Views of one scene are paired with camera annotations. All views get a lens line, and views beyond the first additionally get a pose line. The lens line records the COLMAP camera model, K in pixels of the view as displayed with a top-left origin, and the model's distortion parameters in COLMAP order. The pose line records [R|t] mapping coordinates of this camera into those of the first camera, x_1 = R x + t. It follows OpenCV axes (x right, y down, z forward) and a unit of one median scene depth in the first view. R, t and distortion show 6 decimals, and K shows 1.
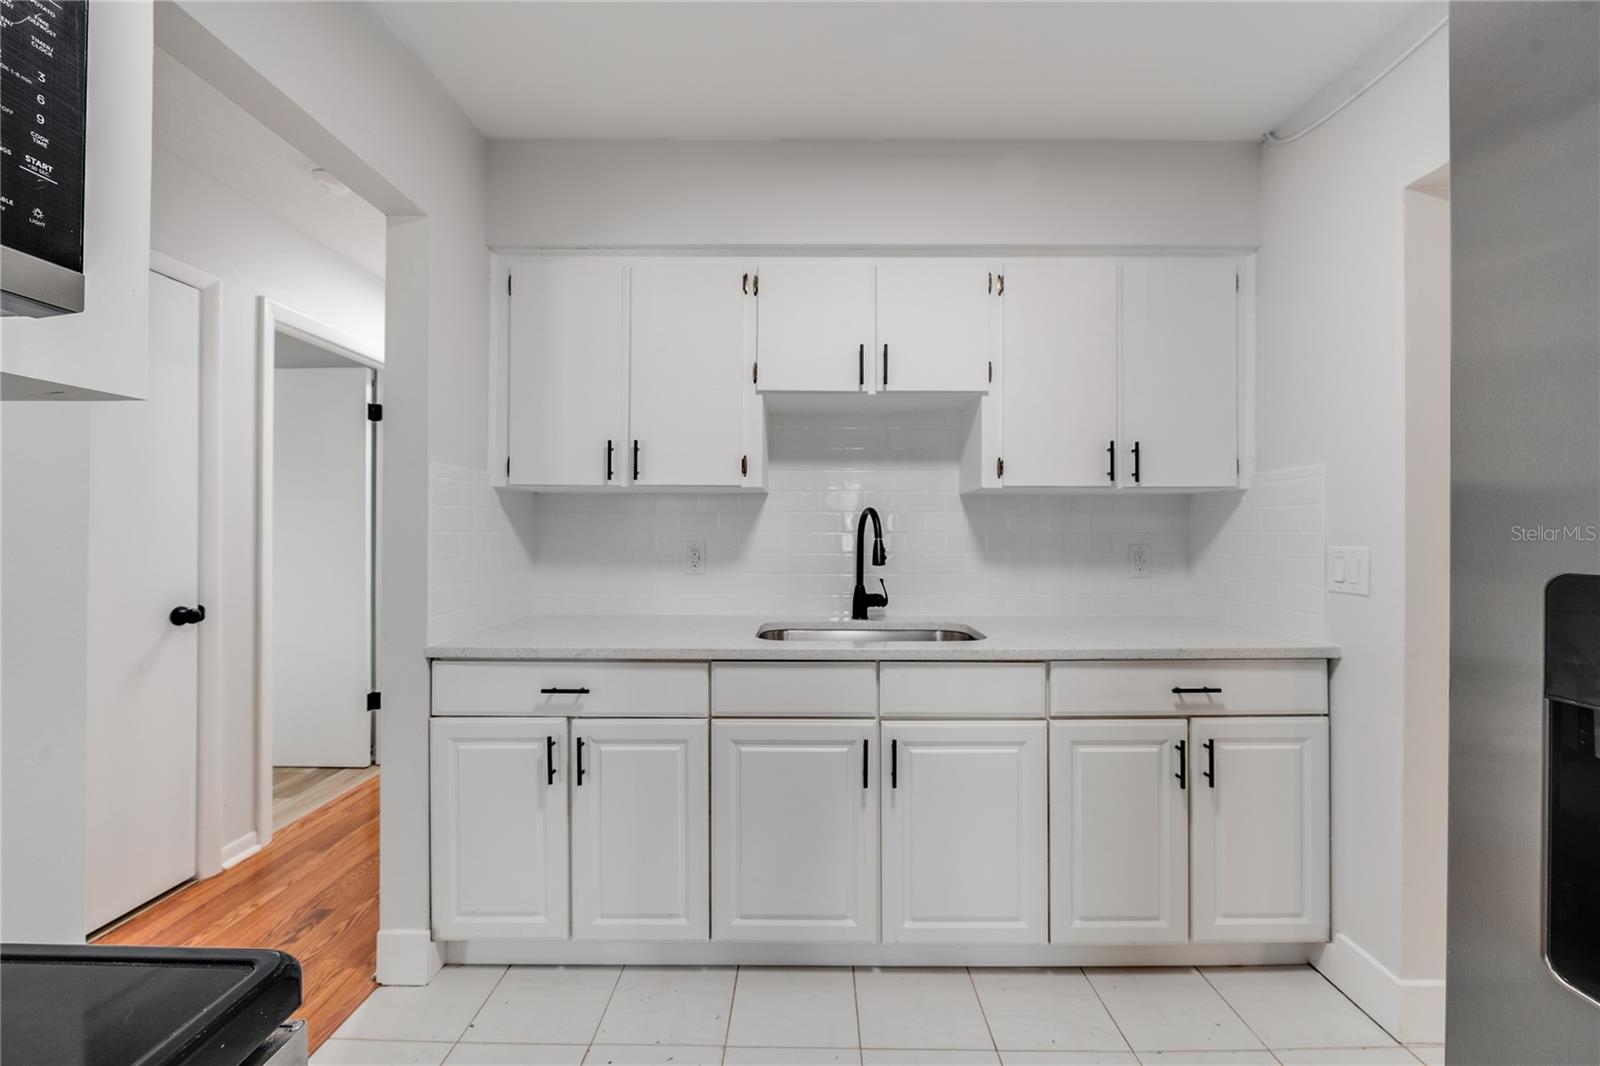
lens RADIAL K [[625.7, 0, 806.4], [0, 625.7, 530.5], [0, 0, 1]] dist [0.001071, -0.000155]
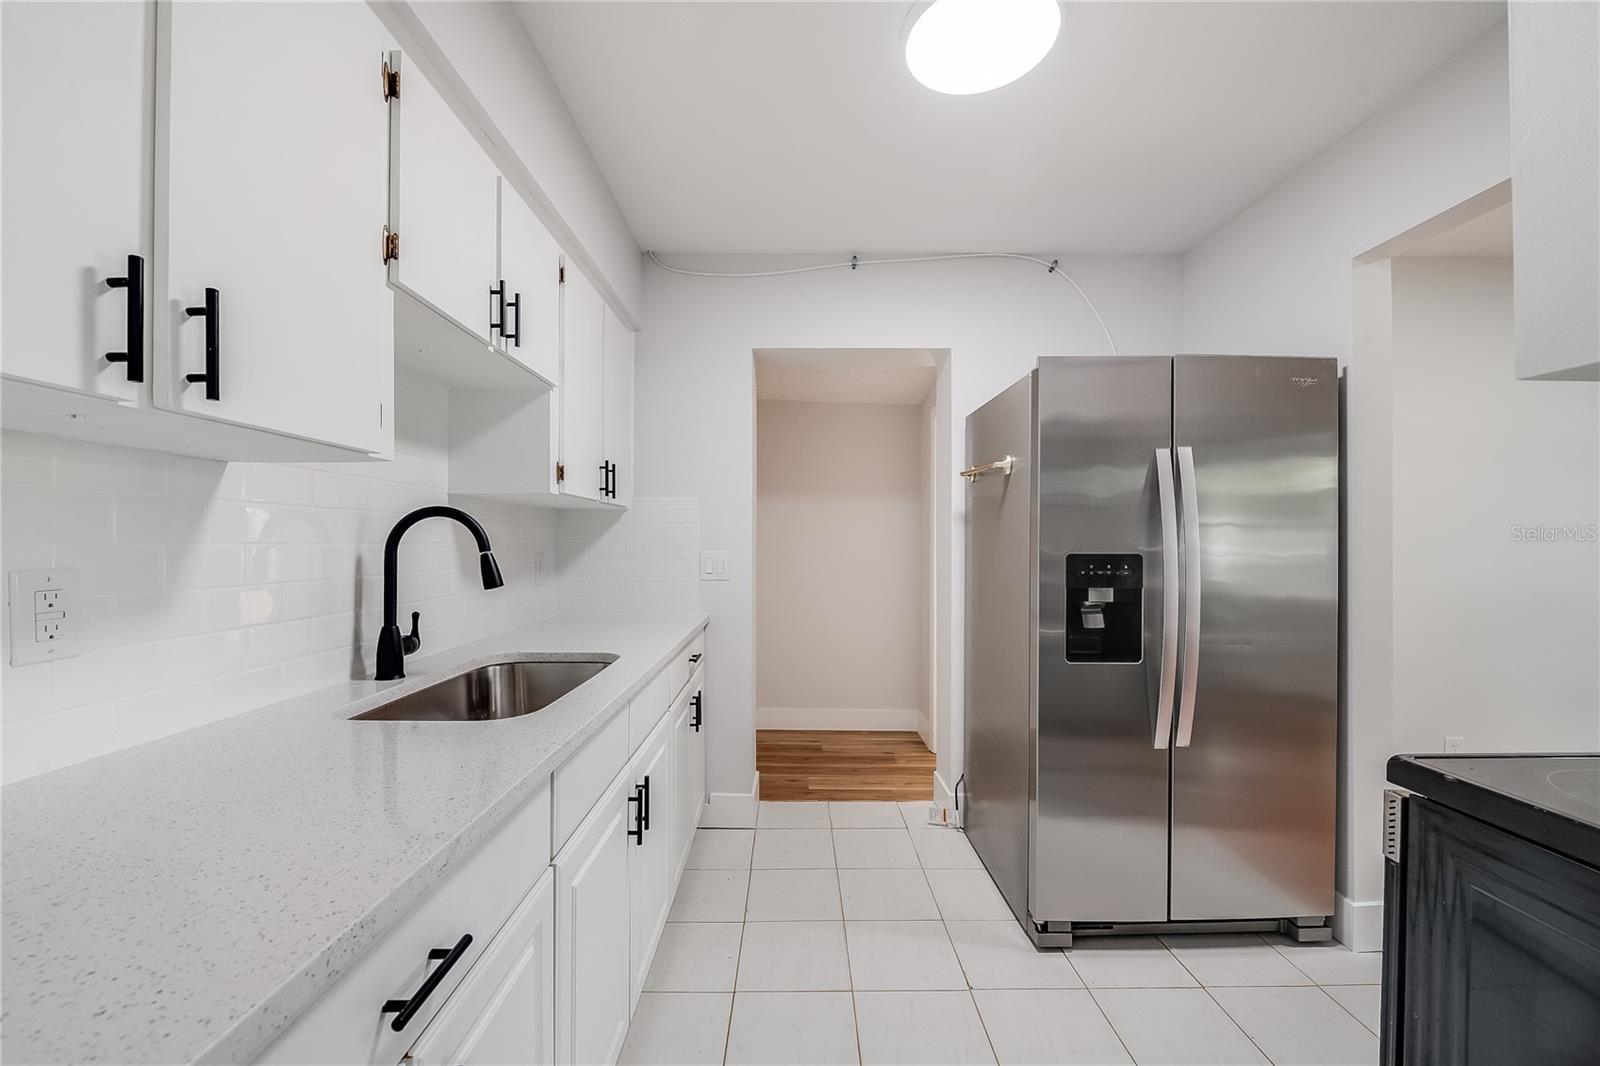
lens RADIAL K [[637.4, 0, 802.0], [0, 637.4, 542.8], [0, 0, 1]] dist [0.001183, -0.004772]
pose [[-0.015246, -0.002146, 0.999881, -0.641871], [-0.004545, 0.999988, 0.002077, -0.000644], [-0.999873, -0.004513, -0.015256, 0.663697]]
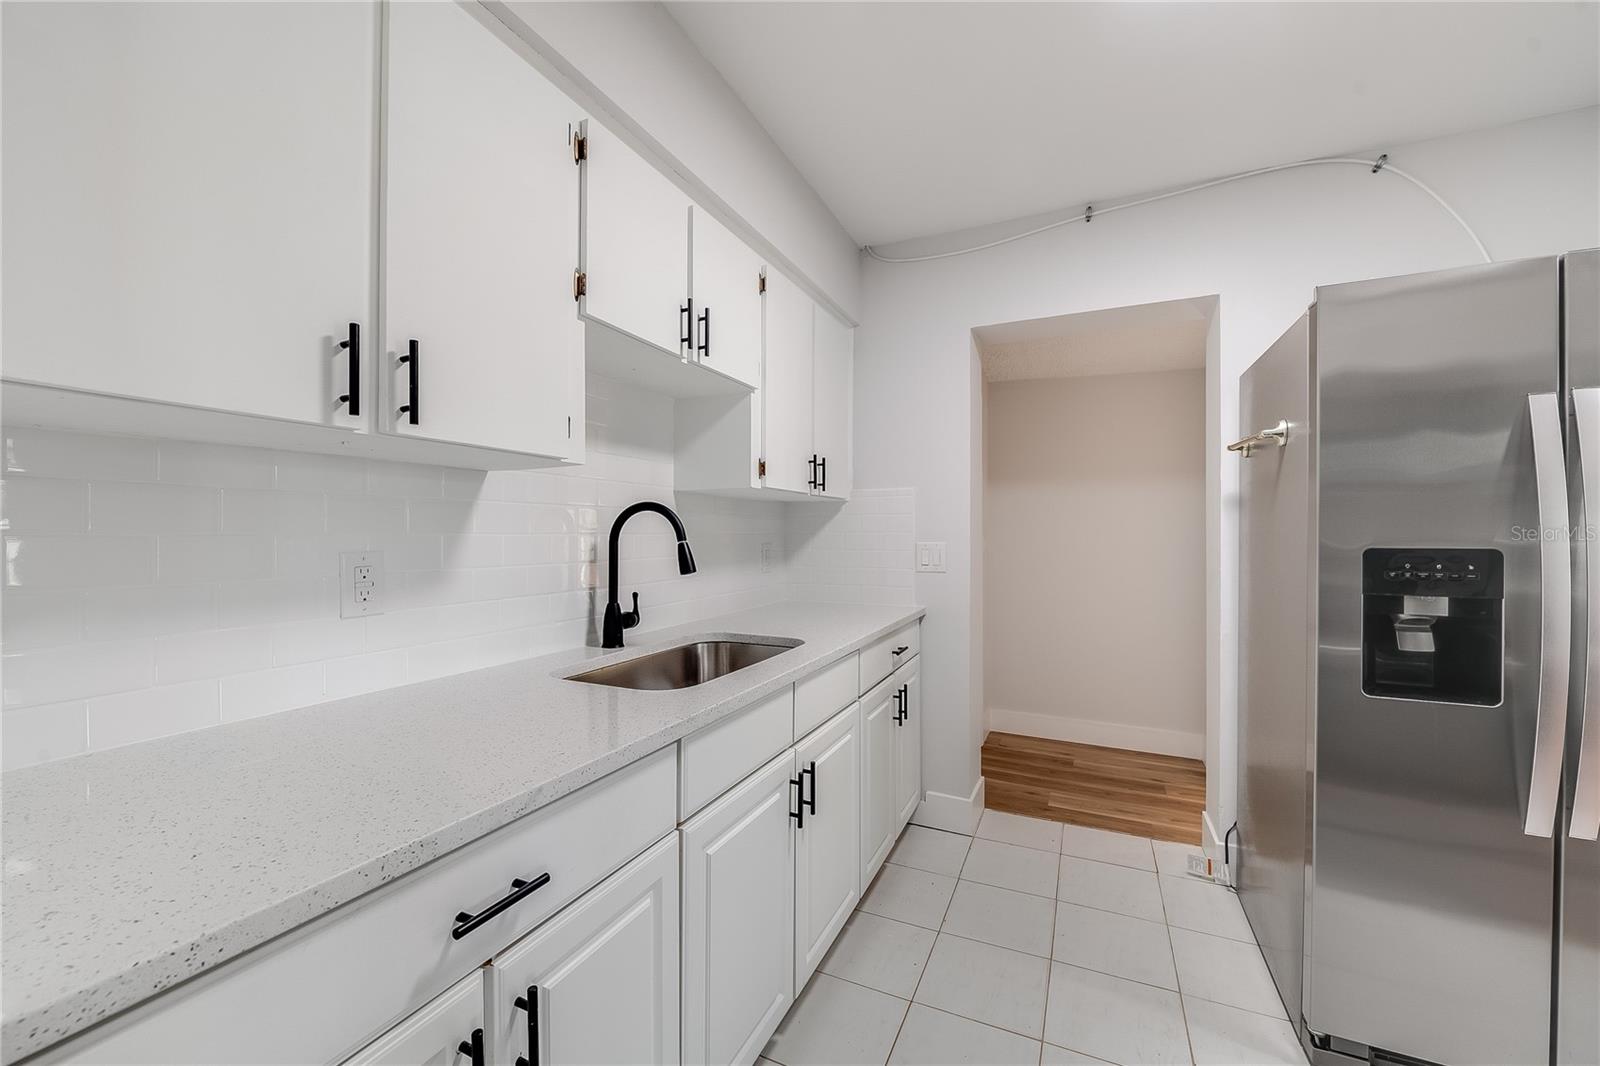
lens RADIAL K [[634.5, 0, 800.0], [0, 634.5, 533.0], [0, 0, 1]] dist [0.001422, -0.005905]
pose [[0.414480, -0.000588, 0.910058, -0.588117], [-0.002880, 0.999994, 0.001958, 0.000151], [-0.910054, -0.003433, 0.414476, 0.531774]]
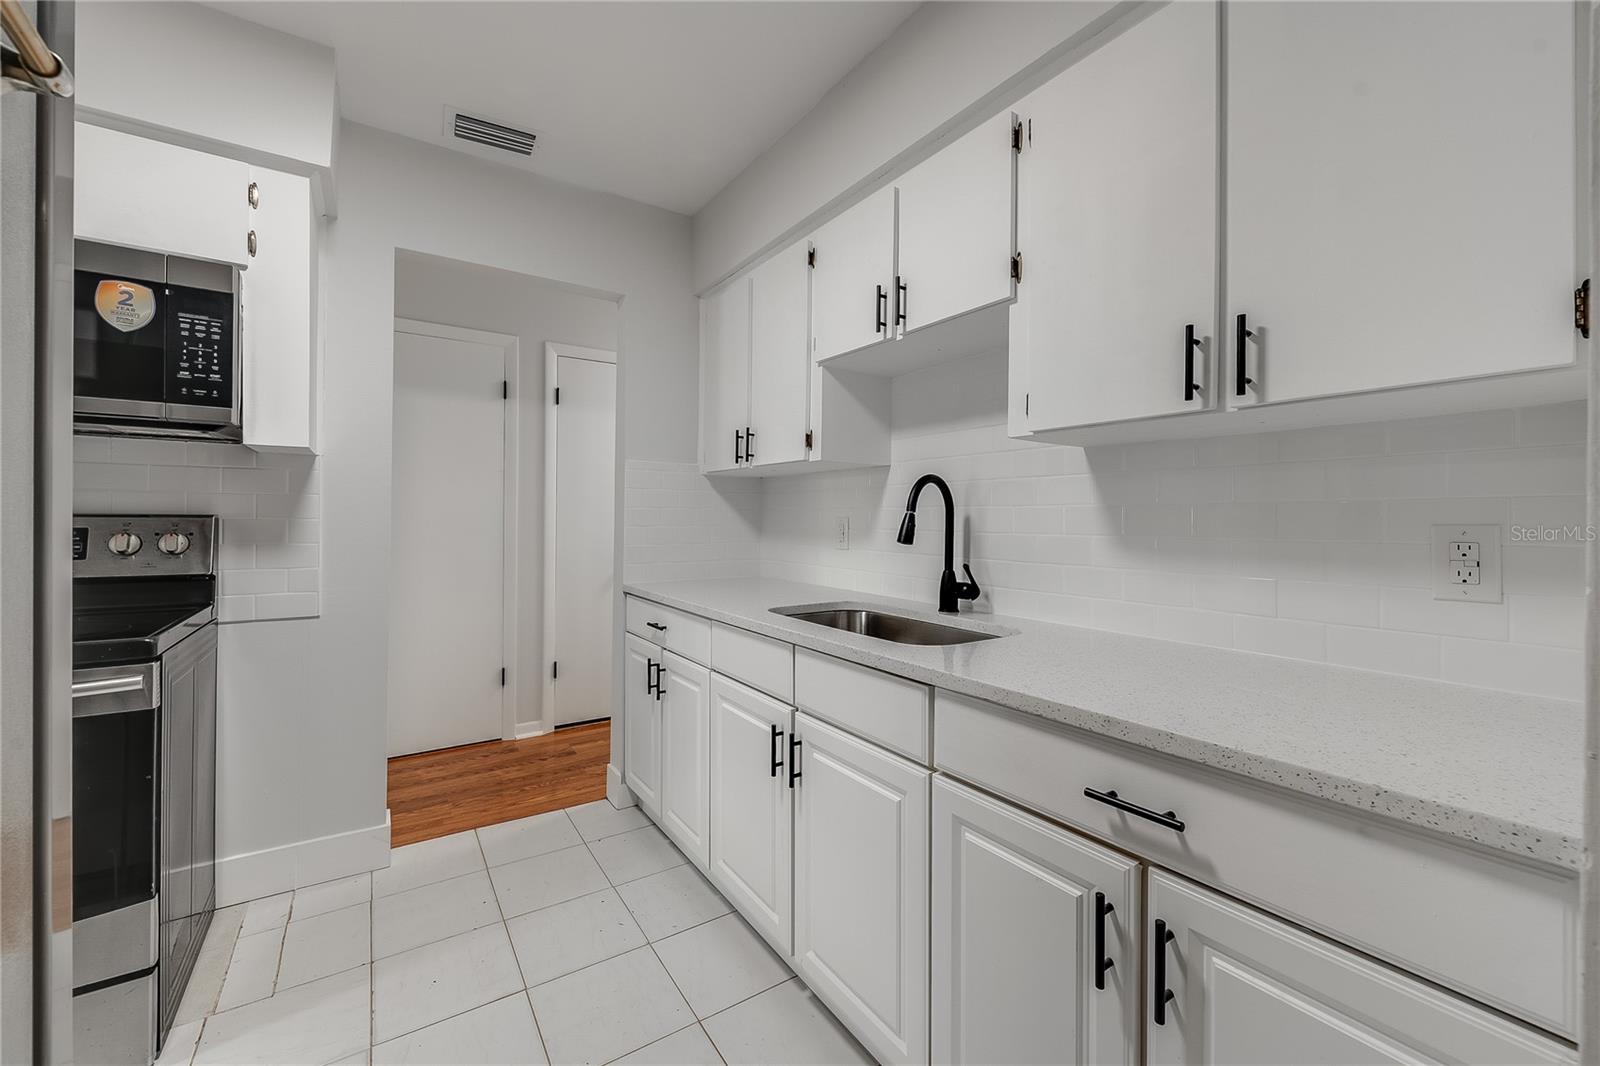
lens RADIAL K [[635.1, 0, 795.5], [0, 635.1, 517.0], [0, 0, 1]] dist [-0.001659, -0.000239]
pose [[0.560158, 0.001390, -0.828385, 0.745757], [-0.005168, 0.999985, -0.001816, 0.022777], [0.828370, 0.005299, 0.560157, 0.415404]]
